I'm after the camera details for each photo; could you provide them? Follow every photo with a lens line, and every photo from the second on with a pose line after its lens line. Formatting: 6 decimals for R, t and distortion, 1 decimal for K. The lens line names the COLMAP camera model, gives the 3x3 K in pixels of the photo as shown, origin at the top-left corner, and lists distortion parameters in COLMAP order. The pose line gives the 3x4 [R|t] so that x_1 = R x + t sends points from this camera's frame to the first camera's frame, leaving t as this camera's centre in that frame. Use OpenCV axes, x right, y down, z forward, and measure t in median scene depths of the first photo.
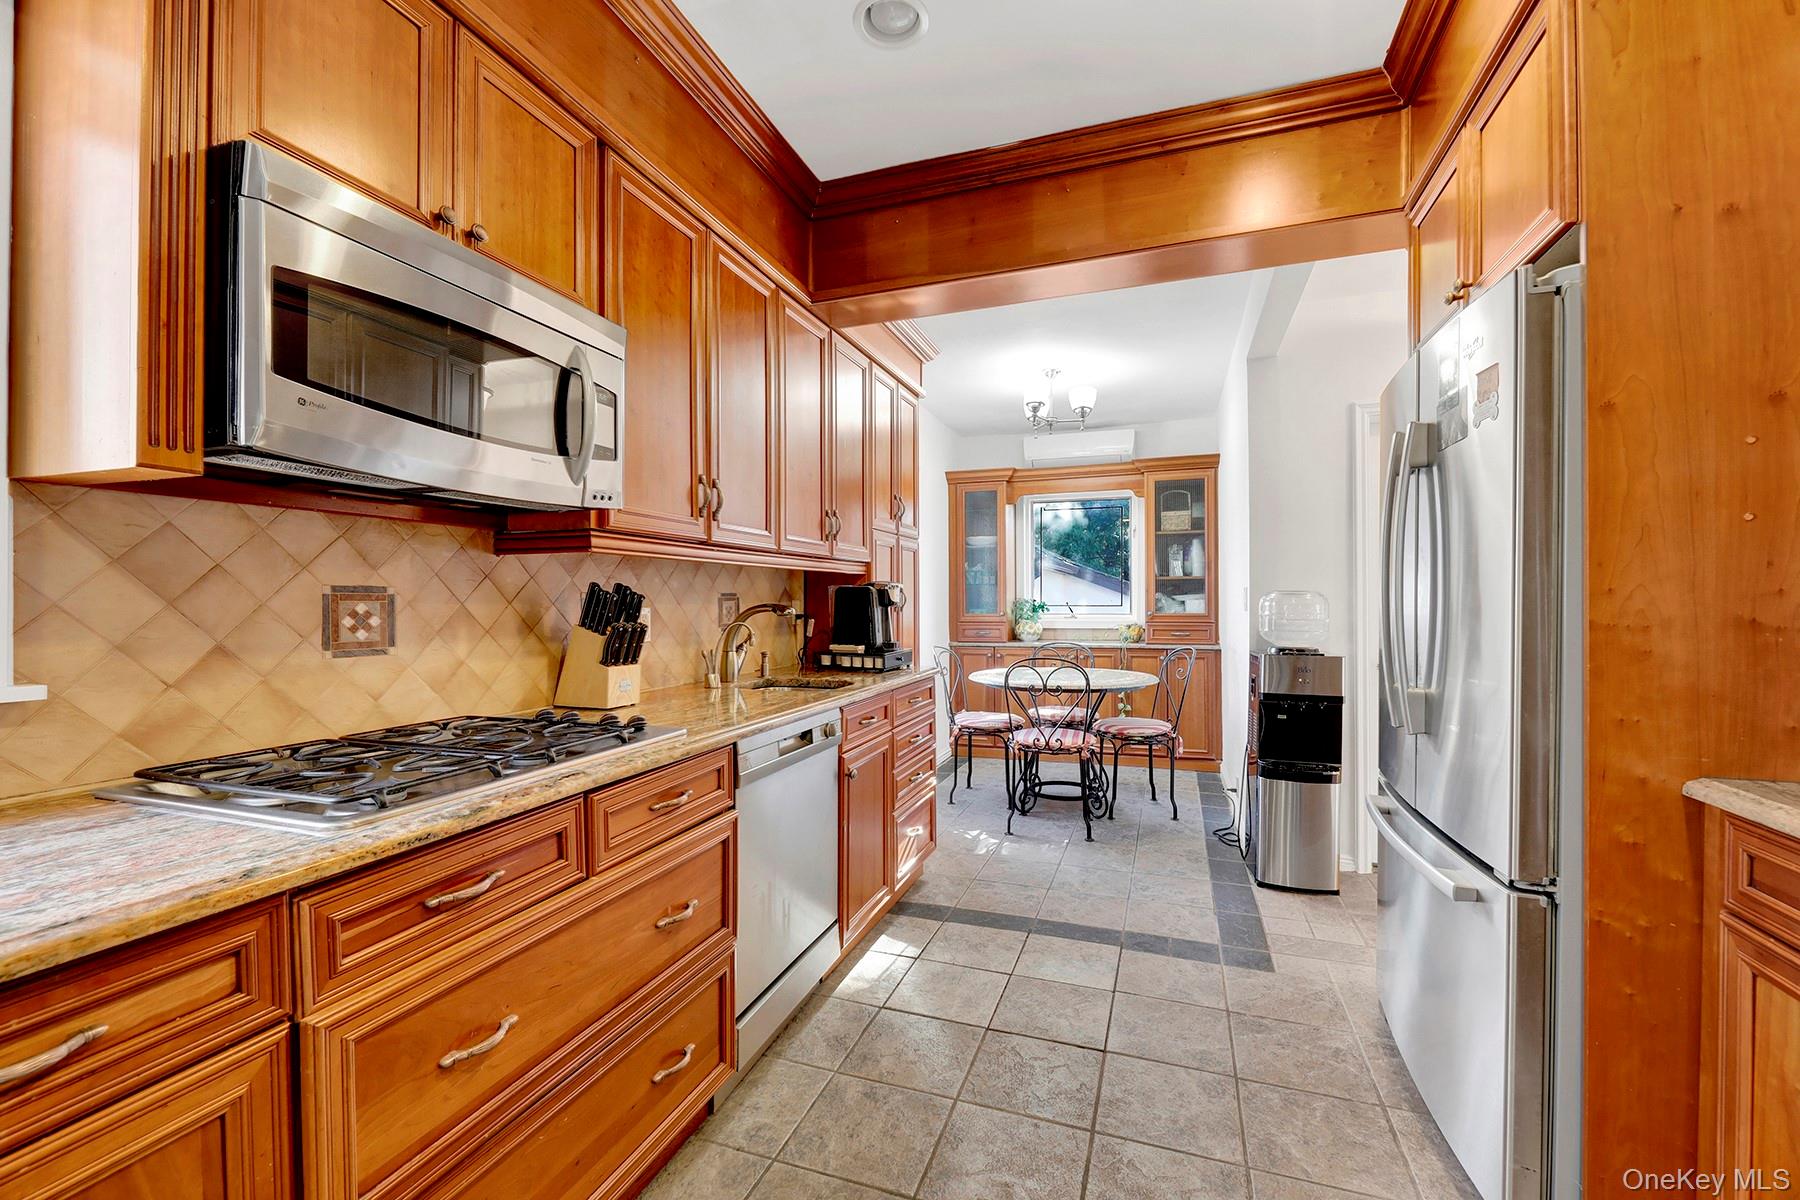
lens RADIAL K [[792.7, 0, 895.6], [0, 792.7, 599.4], [0, 0, 1]] dist [0.000261, -0.000152]
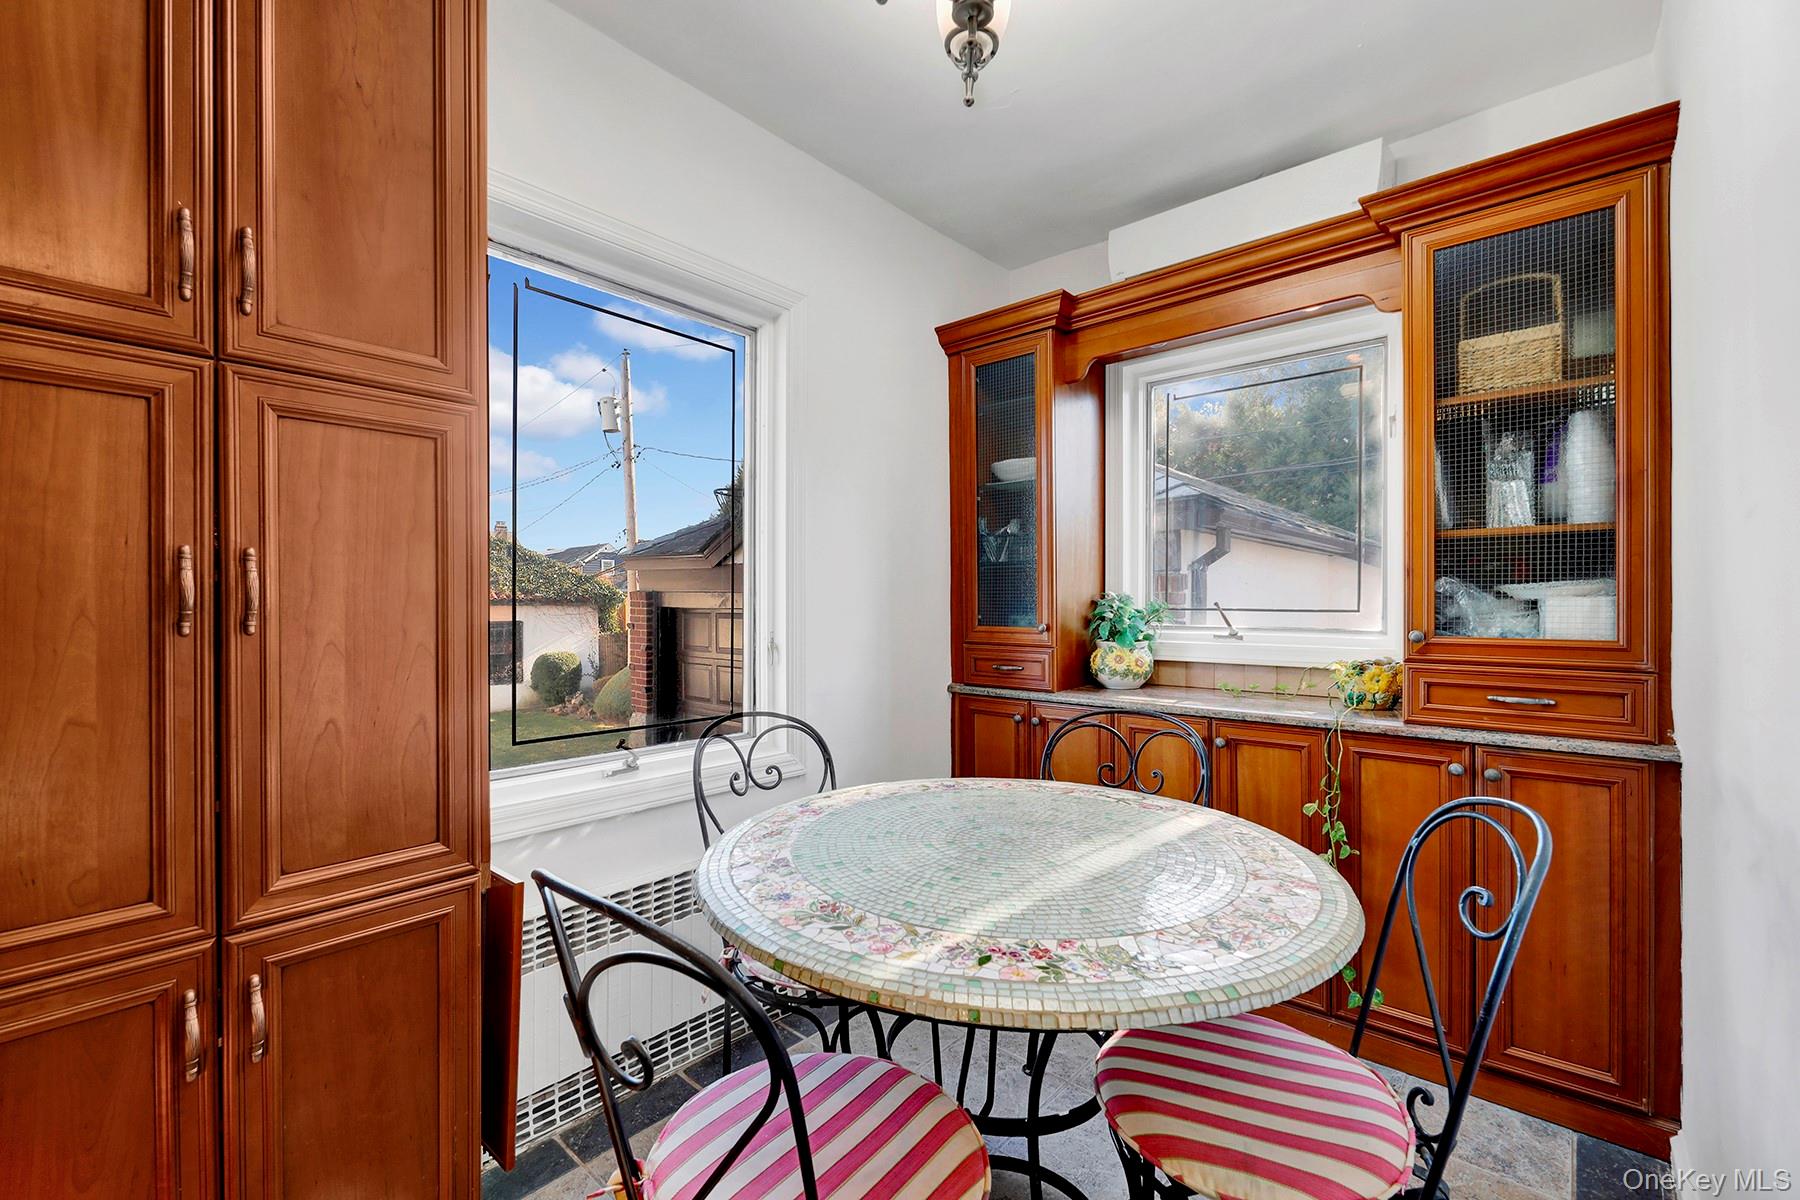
lens RADIAL K [[792.7, 0, 908.2], [0, 792.7, 598.2], [0, 0, 1]] dist [0.000261, -0.000152]
pose [[0.934385, 0.004210, -0.356241, 0.200732], [-0.003076, 0.999988, 0.003749, 0.000632], [0.356252, -0.002407, 0.934387, 0.506901]]
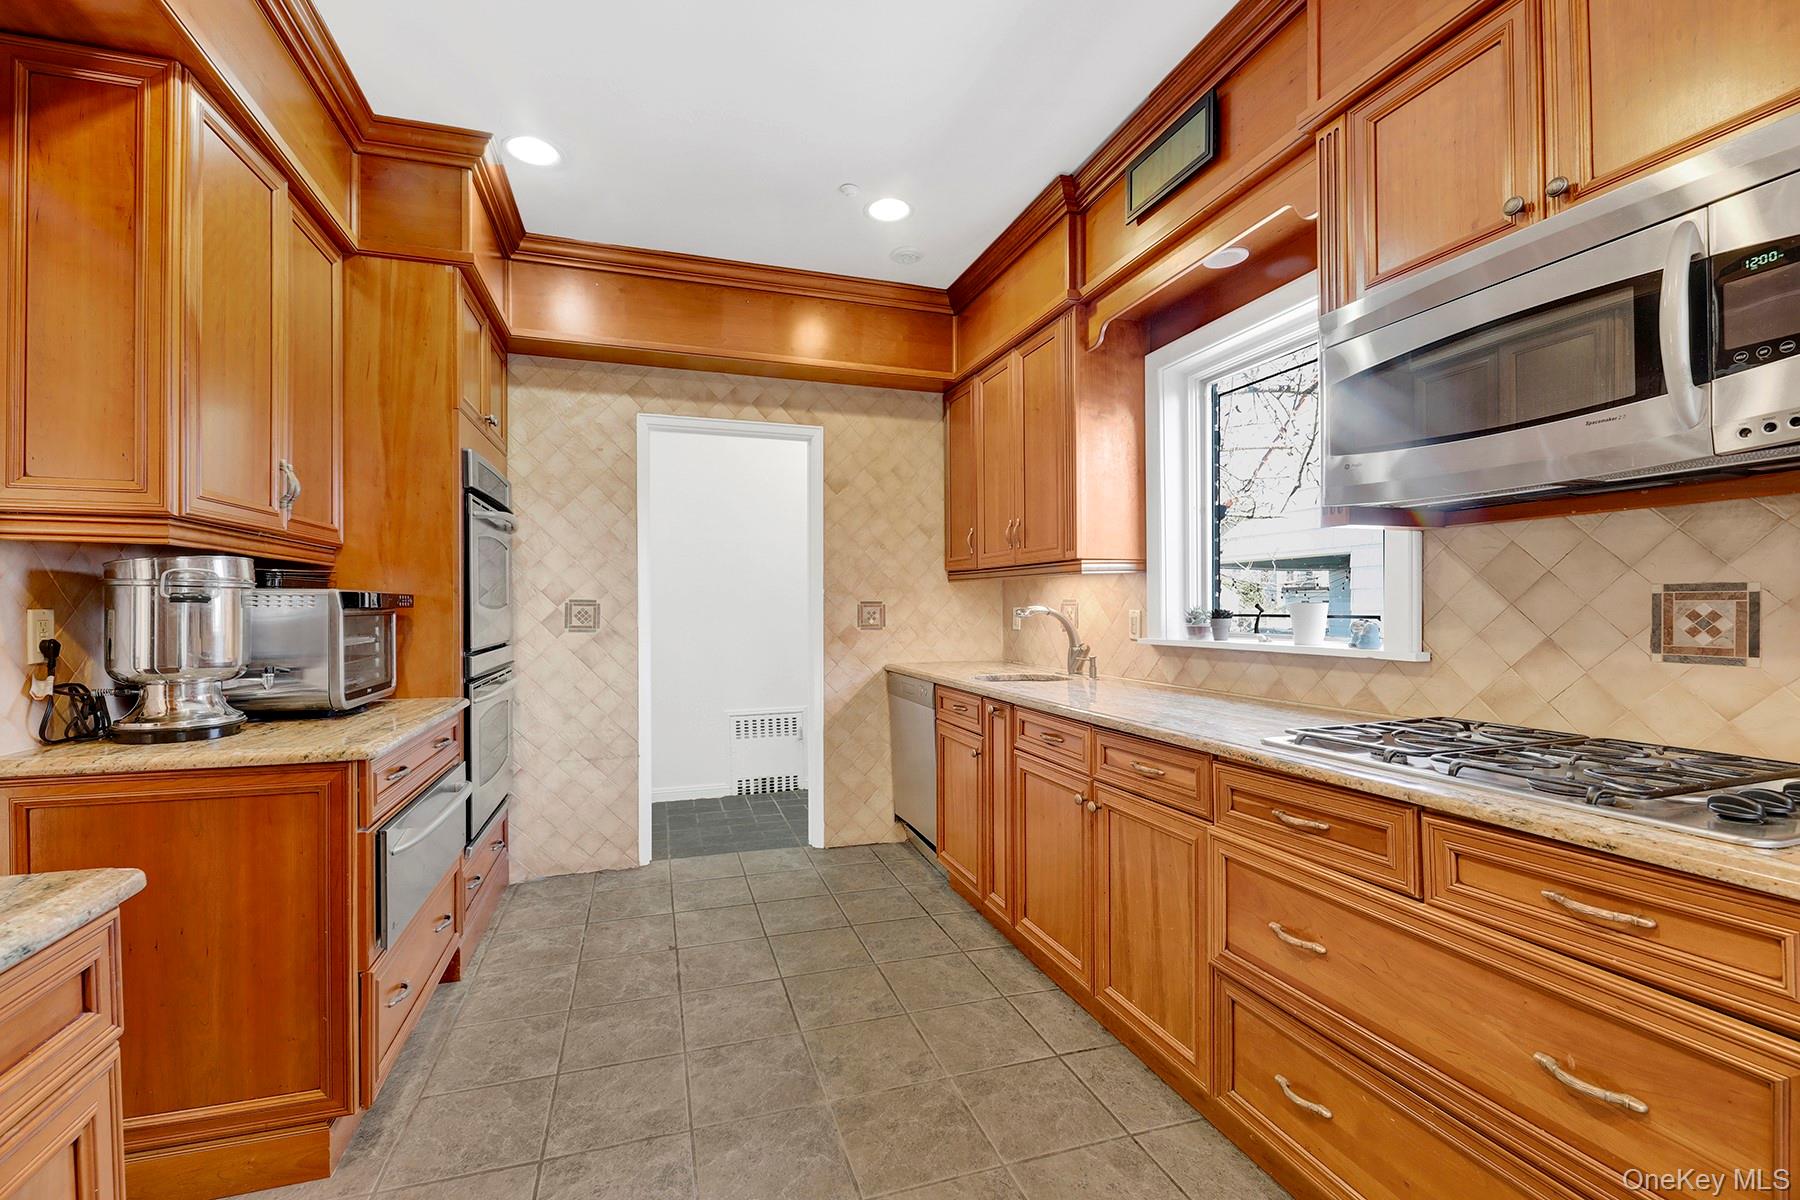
lens RADIAL K [[792.7, 0, 899.3], [0, 792.7, 603.2], [0, 0, 1]] dist [0.000261, -0.000152]
pose [[-0.780218, -0.003672, -0.625497, 0.723106], [0.000001, 0.999983, -0.005873, 0.013113], [0.625508, -0.004583, -0.780204, 1.459049]]
